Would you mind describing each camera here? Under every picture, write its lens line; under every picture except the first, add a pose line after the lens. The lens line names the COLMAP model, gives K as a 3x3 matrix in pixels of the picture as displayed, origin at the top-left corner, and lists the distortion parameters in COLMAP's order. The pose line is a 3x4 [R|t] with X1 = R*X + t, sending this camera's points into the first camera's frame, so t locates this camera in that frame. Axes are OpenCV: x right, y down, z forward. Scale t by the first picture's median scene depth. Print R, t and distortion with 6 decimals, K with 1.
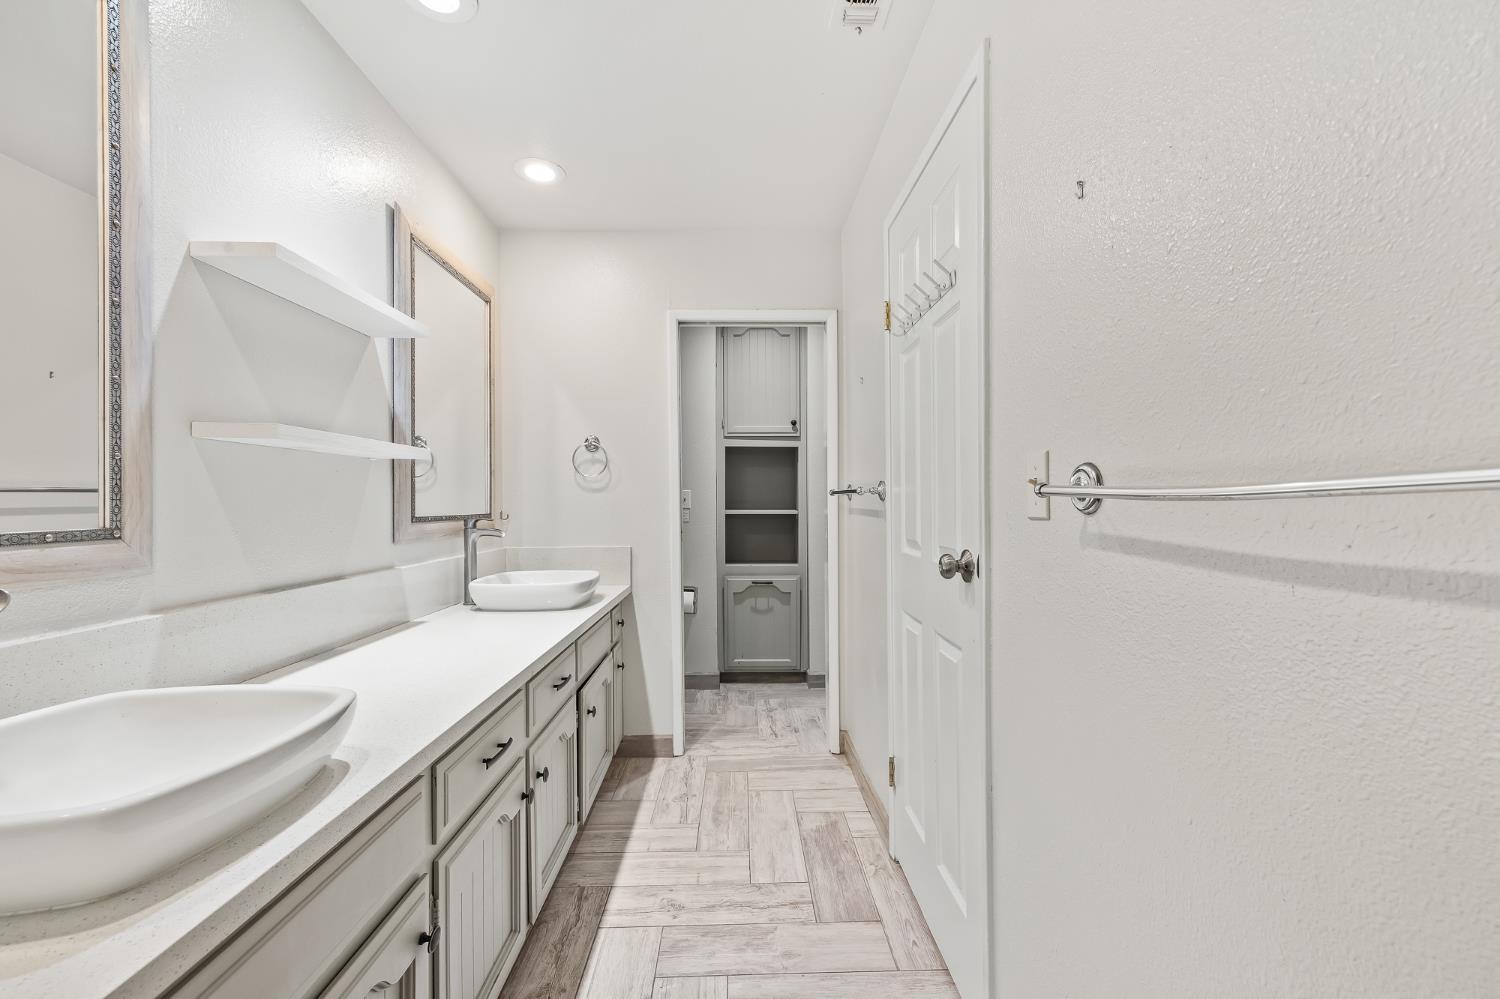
lens RADIAL K [[607.4, 0, 752.3], [0, 607.4, 501.2], [0, 0, 1]] dist [0.000604, 0.000049]
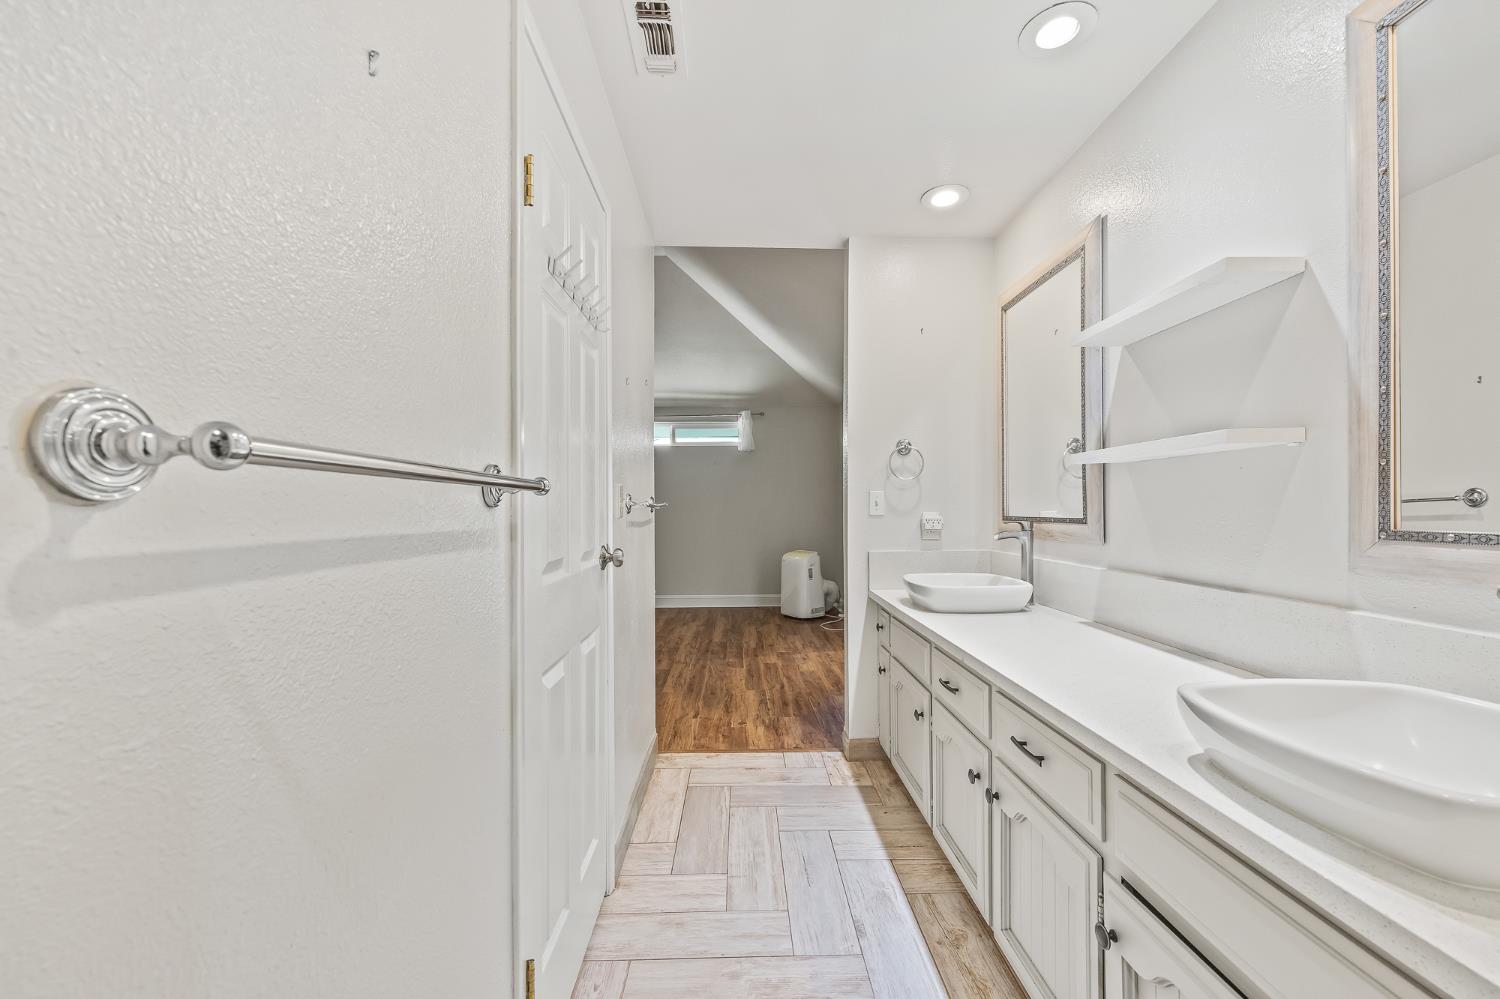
lens RADIAL K [[607.4, 0, 749.8], [0, 607.4, 503.6], [0, 0, 1]] dist [0.000604, 0.000049]
pose [[-0.999951, 0.008084, 0.005753, 0.023529], [0.008067, 0.999963, -0.003066, -0.003846], [-0.005778, -0.003019, -0.999979, 2.028349]]
